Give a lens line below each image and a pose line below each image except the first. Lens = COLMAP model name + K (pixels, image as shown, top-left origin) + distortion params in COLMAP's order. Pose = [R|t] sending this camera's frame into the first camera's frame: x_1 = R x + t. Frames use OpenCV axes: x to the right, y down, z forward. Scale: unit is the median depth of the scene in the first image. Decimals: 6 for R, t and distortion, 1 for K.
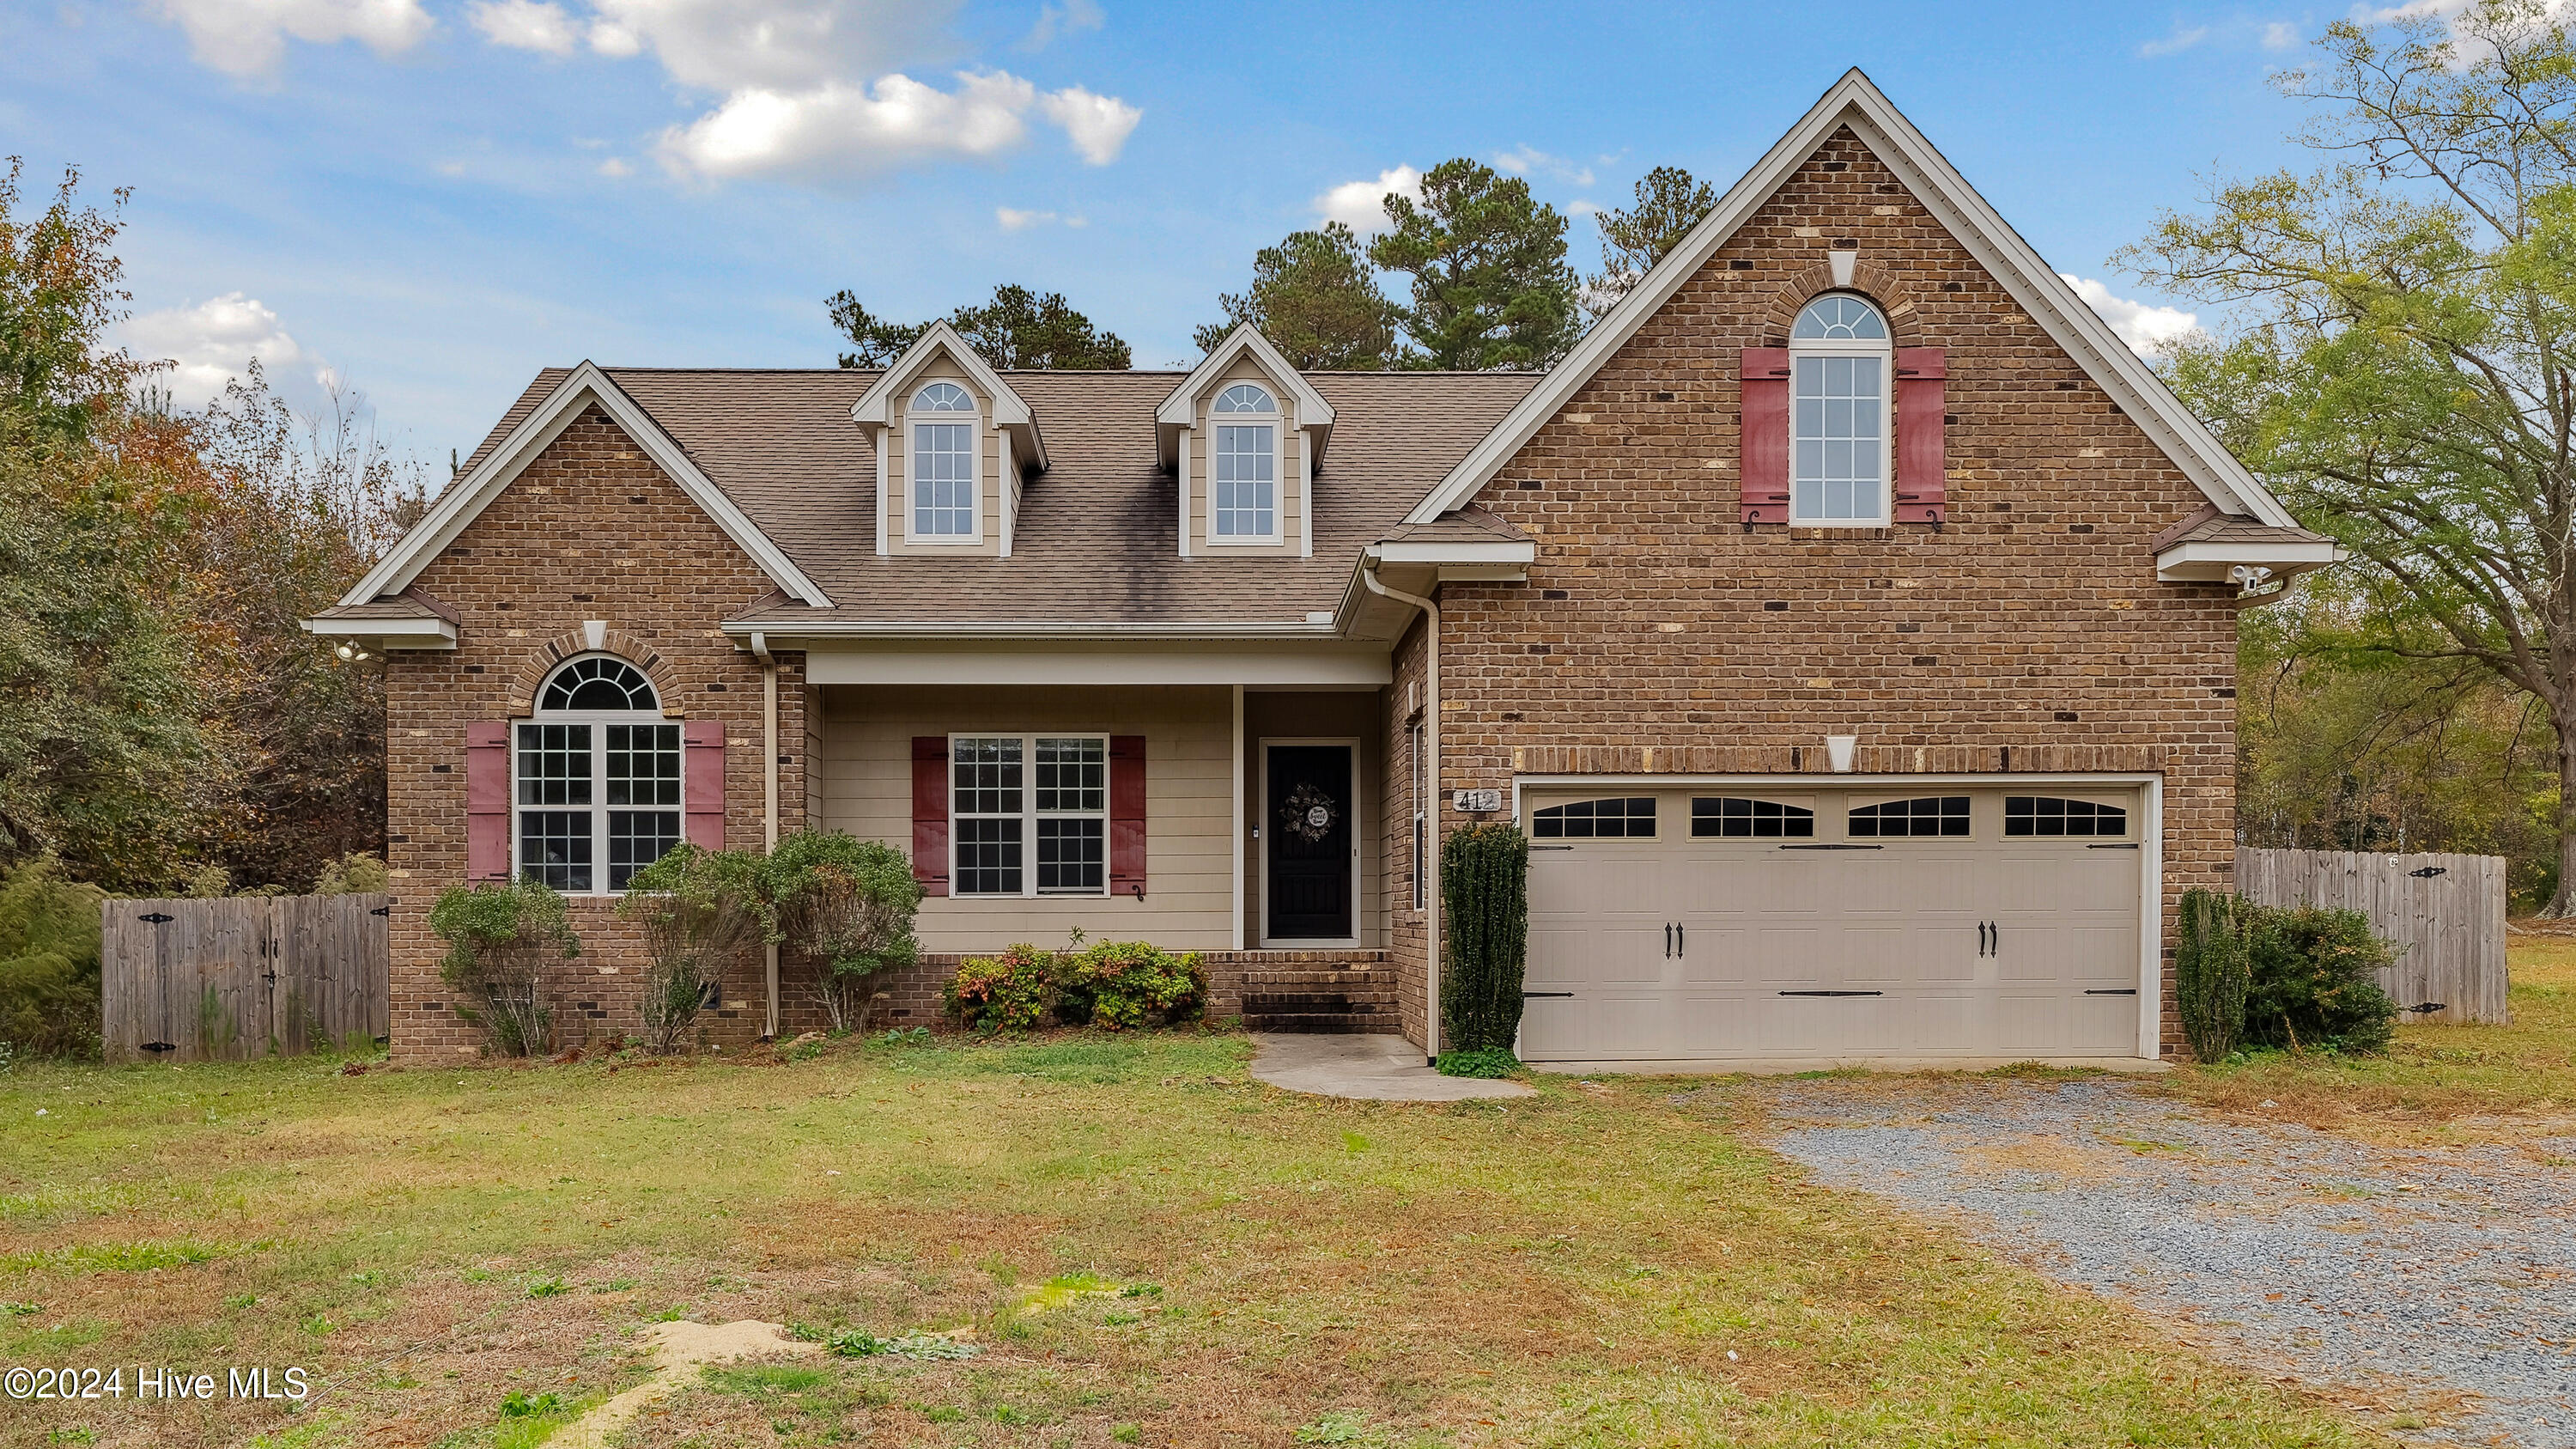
lens RADIAL K [[2276.7, 0, 1288.3], [0, 2276.7, 965.6], [0, 0, 1]] dist [0.000675, -0.001818]
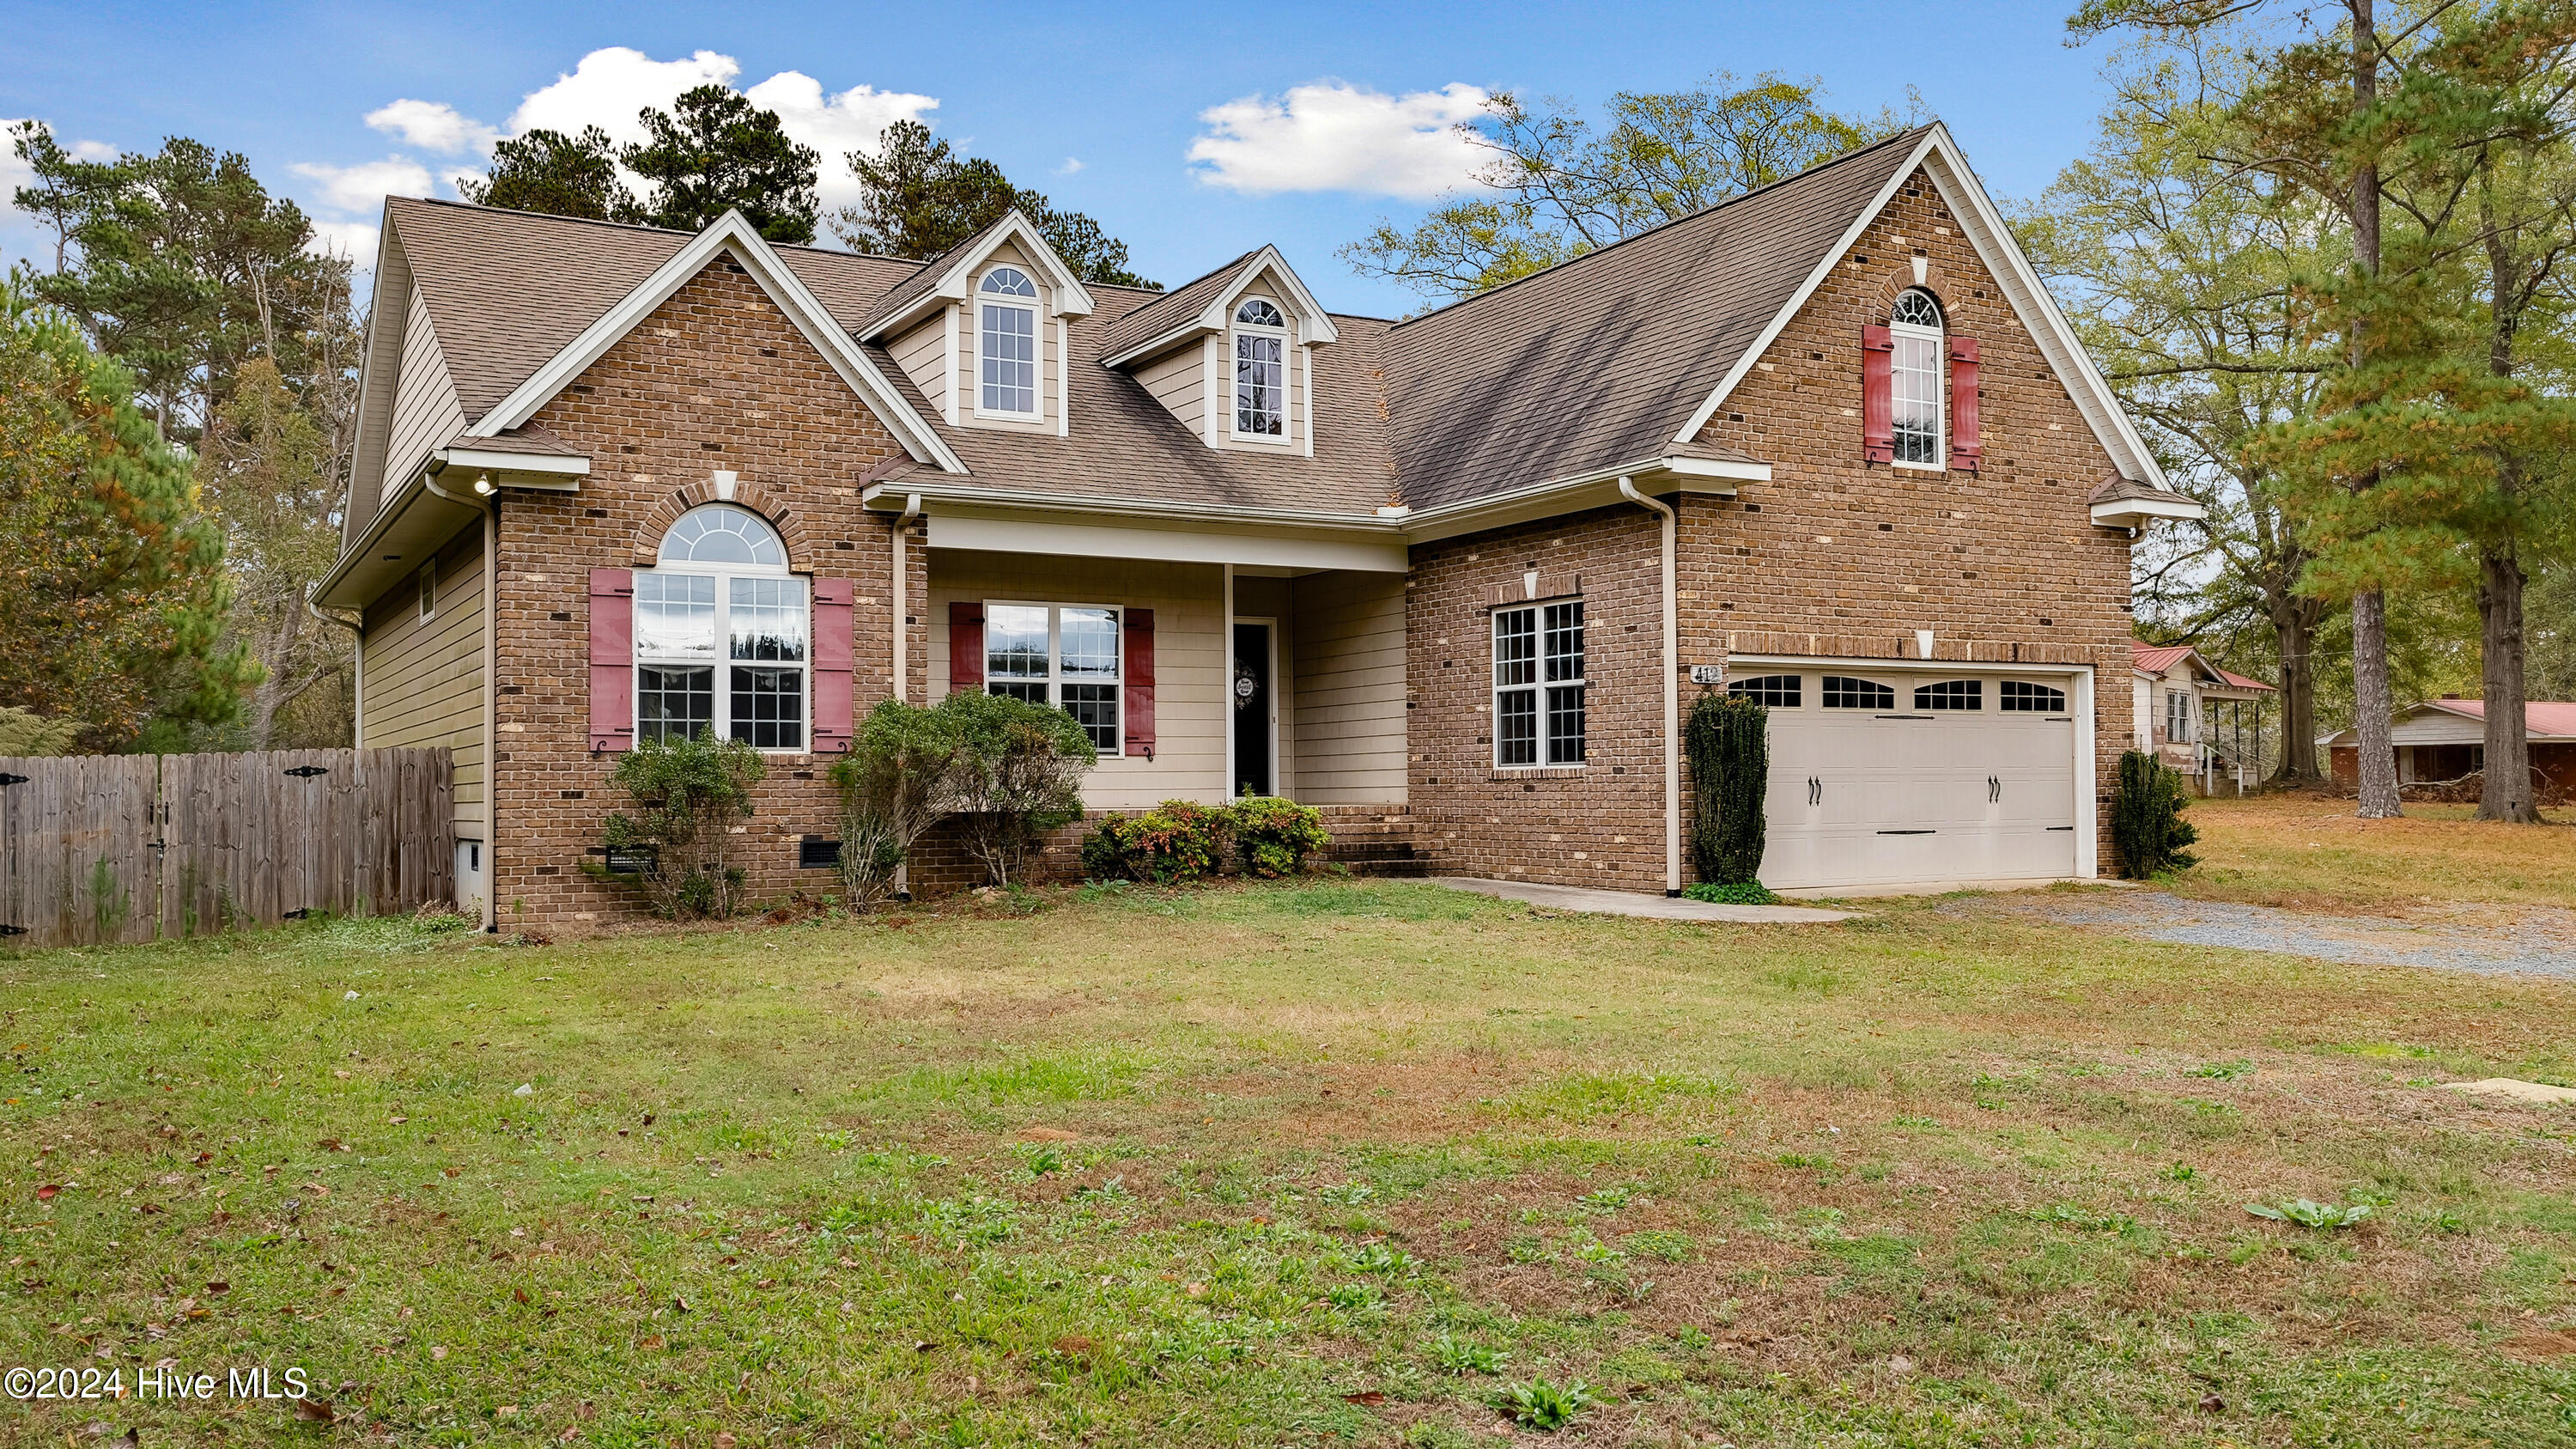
lens RADIAL K [[2052.7, 0, 1288.0], [0, 2052.7, 724.5], [0, 0, 1]] dist [-0.002018, 0.003993]
pose [[0.888257, 0.011686, 0.459199, -0.592835], [0.013338, 0.998599, -0.051214, 0.006180], [-0.459154, 0.051616, 0.886856, 0.139199]]
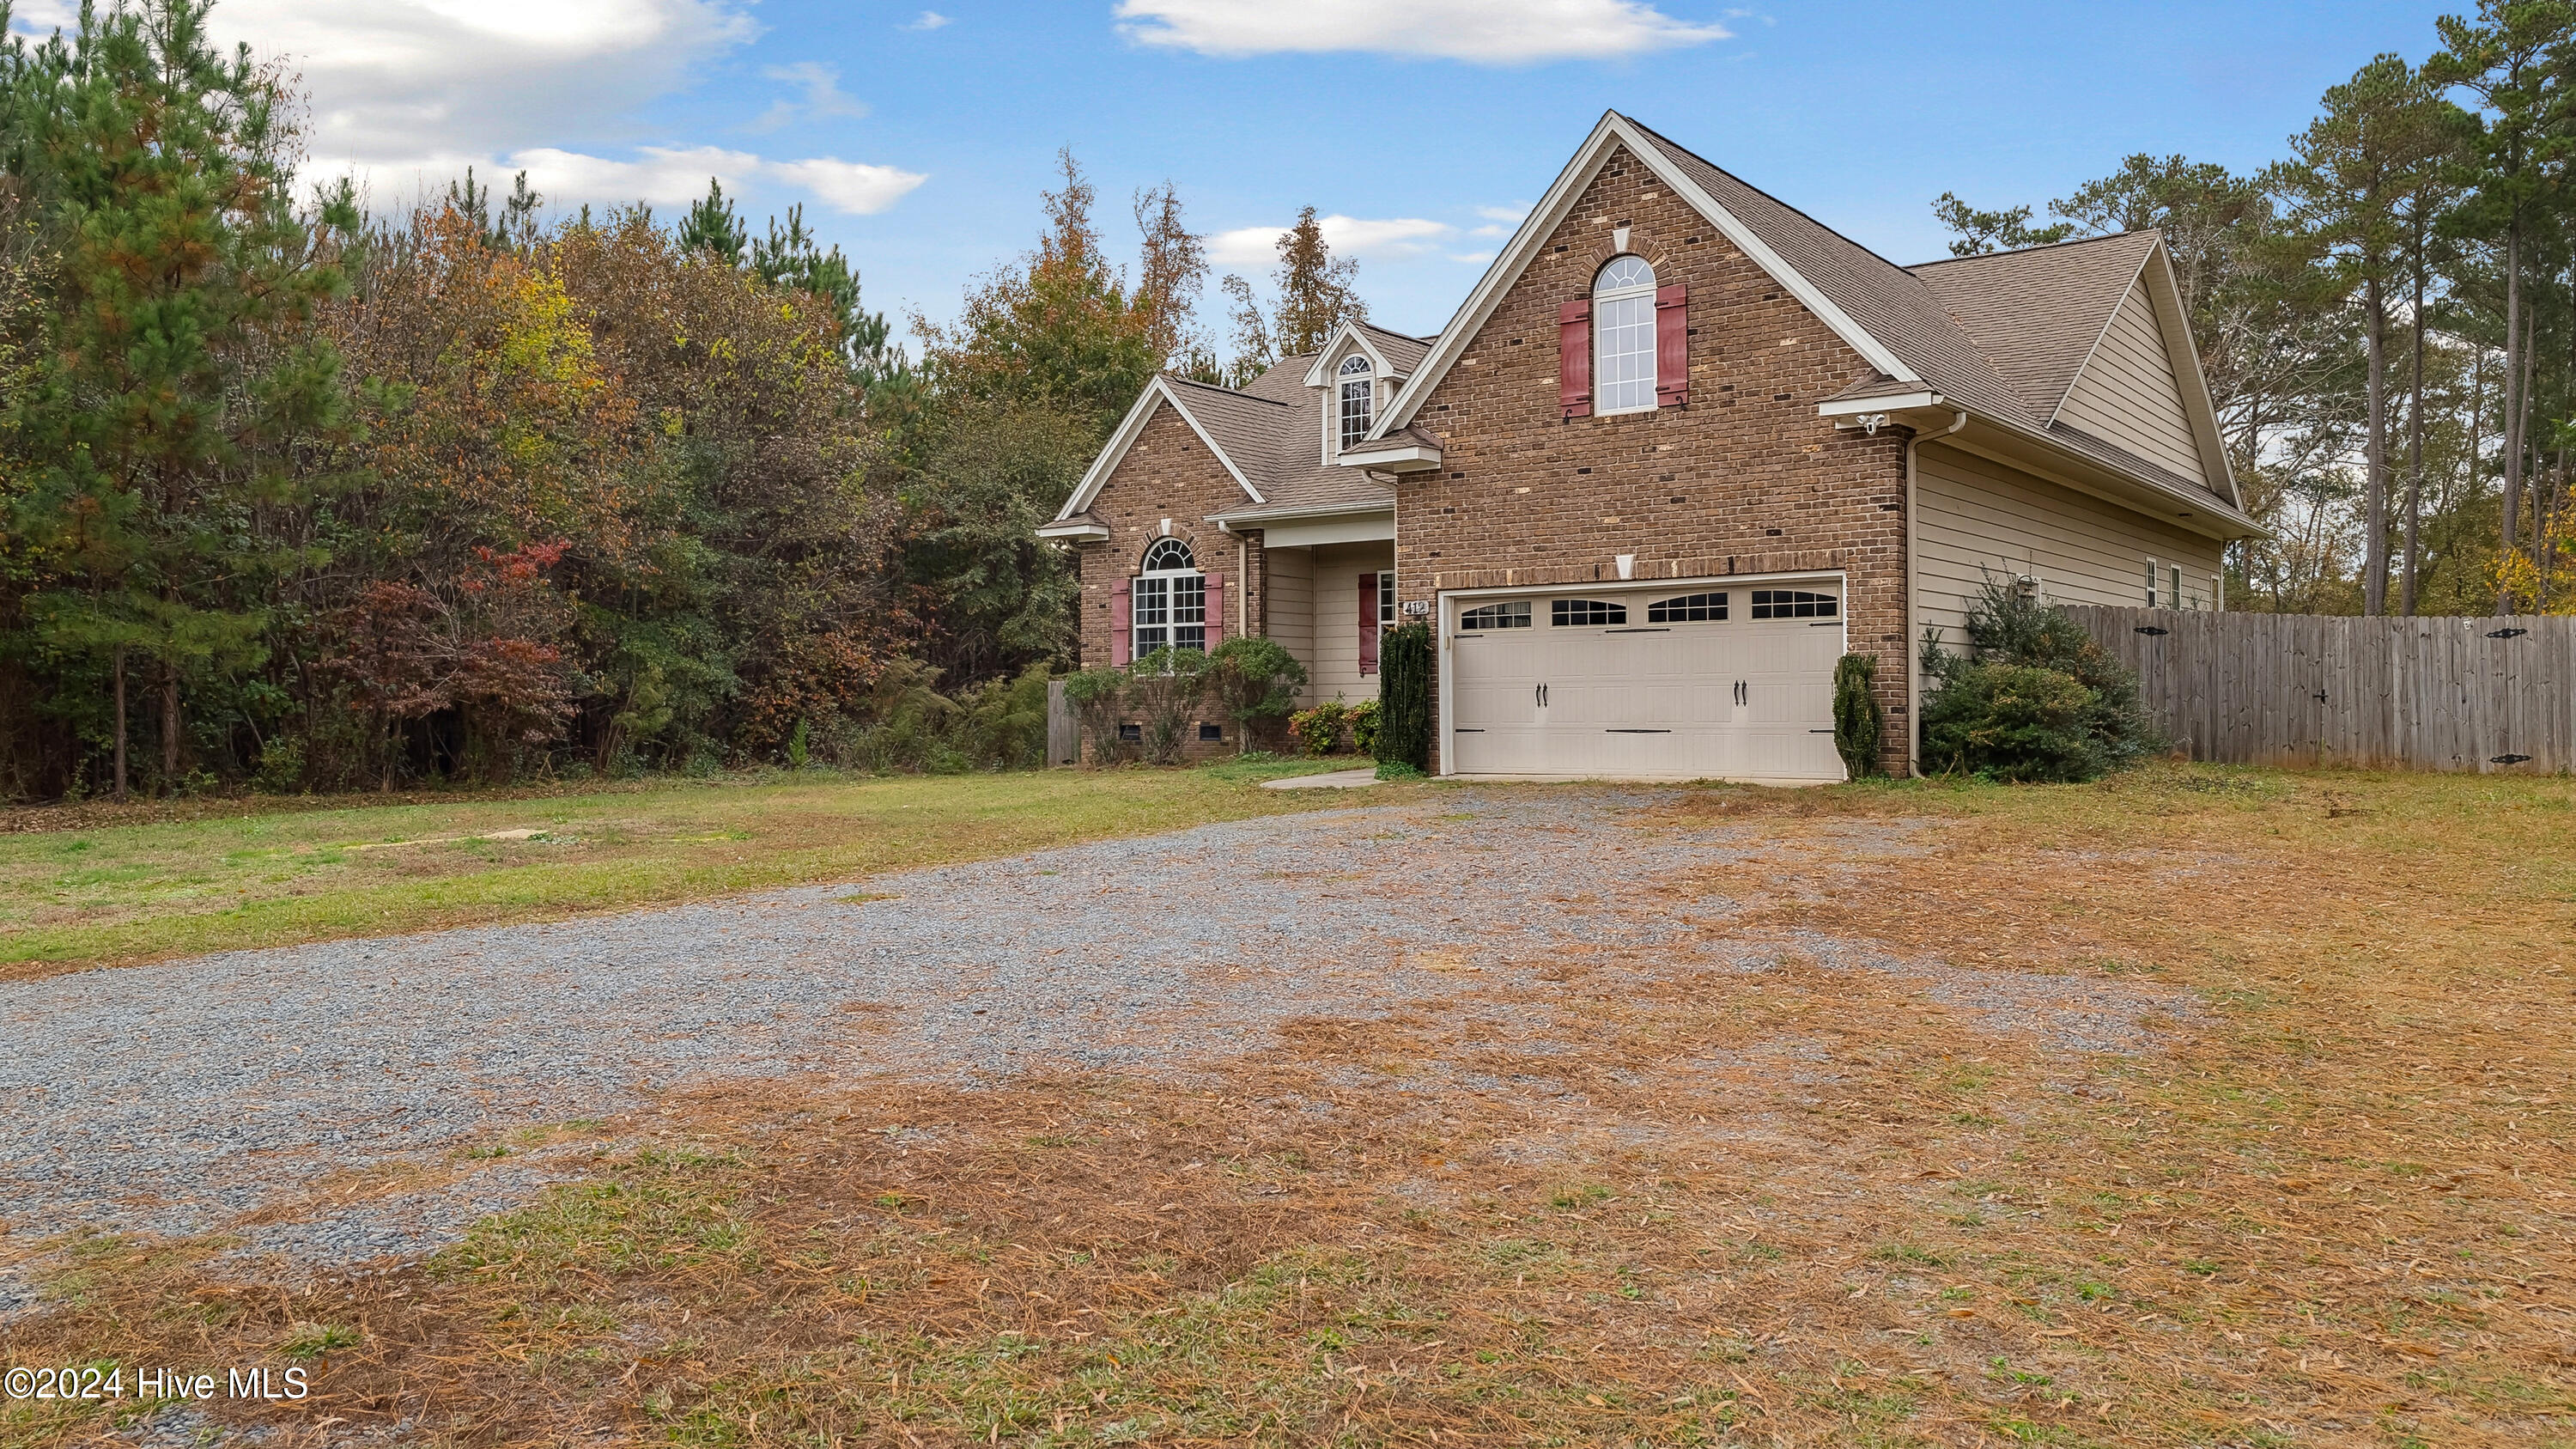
lens RADIAL K [[1870.6, 0, 1287.1], [0, 1870.6, 663.7], [0, 0, 1]] dist [-0.001429, 0.001508]
pose [[0.775506, -0.016245, -0.631131, 0.816041], [-0.009276, 0.999268, -0.037118, 0.015587], [0.631272, 0.034640, 0.774788, -0.068226]]
